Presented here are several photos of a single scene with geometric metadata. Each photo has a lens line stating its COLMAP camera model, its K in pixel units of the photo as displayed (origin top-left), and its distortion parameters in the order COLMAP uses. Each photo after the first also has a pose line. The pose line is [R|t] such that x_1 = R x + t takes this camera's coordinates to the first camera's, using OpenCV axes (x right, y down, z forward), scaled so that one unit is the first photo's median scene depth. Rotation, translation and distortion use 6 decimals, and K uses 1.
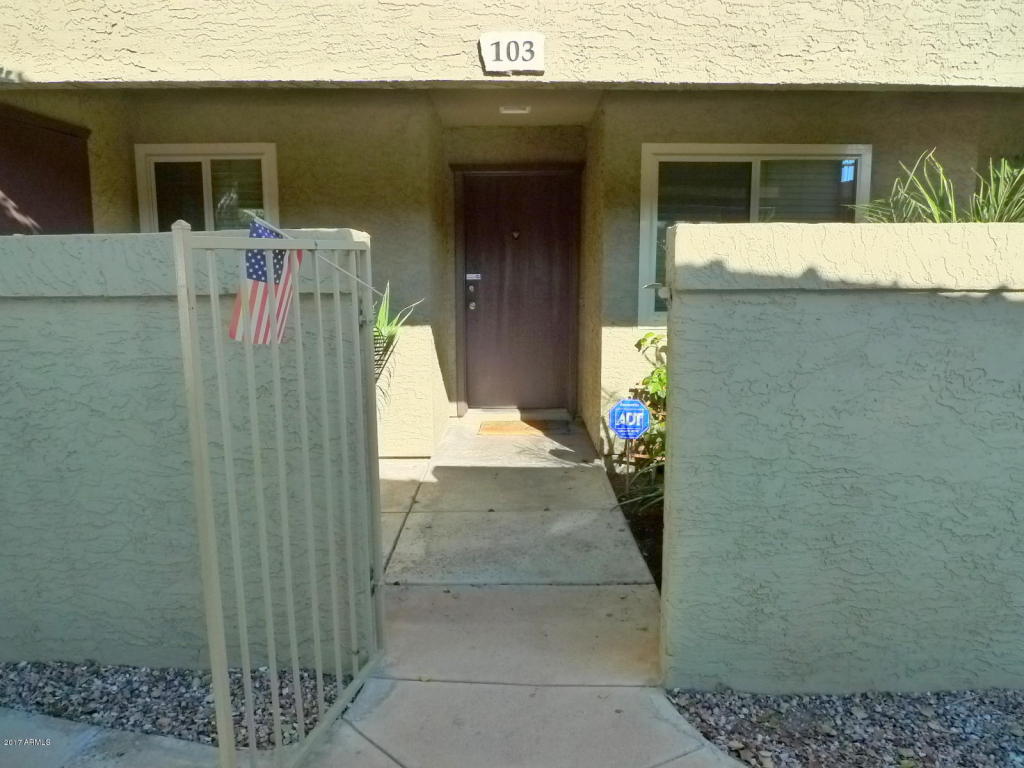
lens RADIAL K [[748.5, 0, 512.0], [0, 748.5, 384.0], [0, 0, 1]] dist [-0.030237, -0.009261]
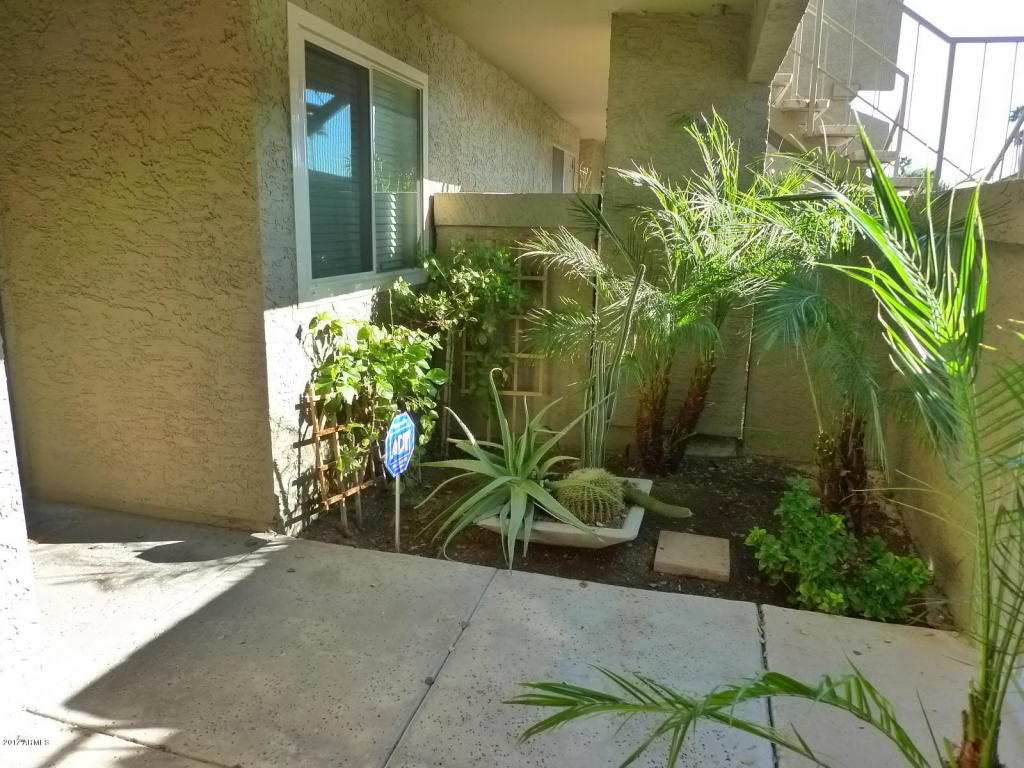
lens RADIAL K [[748.5, 0, 512.0], [0, 748.5, 384.0], [0, 0, 1]] dist [-0.030237, -0.009261]
pose [[0.243195, -0.198775, 0.949392, -0.687511], [0.133503, 0.976322, 0.170215, -0.164727], [-0.960746, 0.085351, 0.263973, 1.160756]]
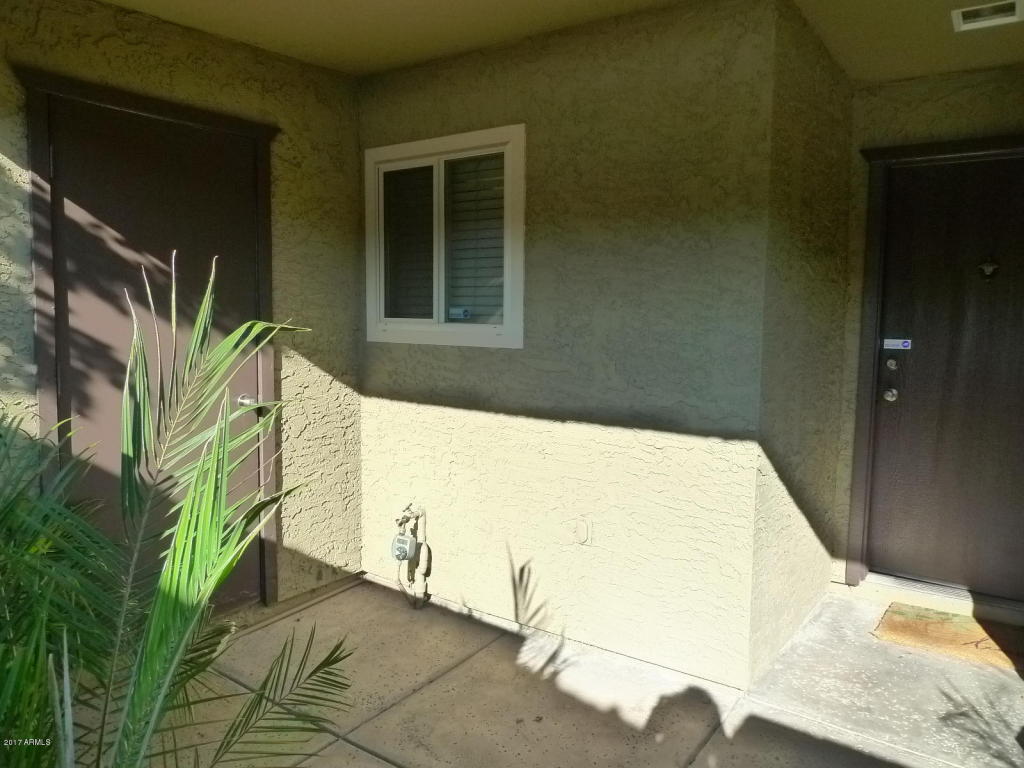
lens RADIAL K [[748.5, 0, 512.0], [0, 748.5, 384.0], [0, 0, 1]] dist [-0.030237, -0.009261]
pose [[0.824478, 0.065083, -0.562139, 0.057735], [-0.101331, 0.994288, -0.033505, -0.144102], [0.556748, 0.084586, 0.826364, 0.830211]]
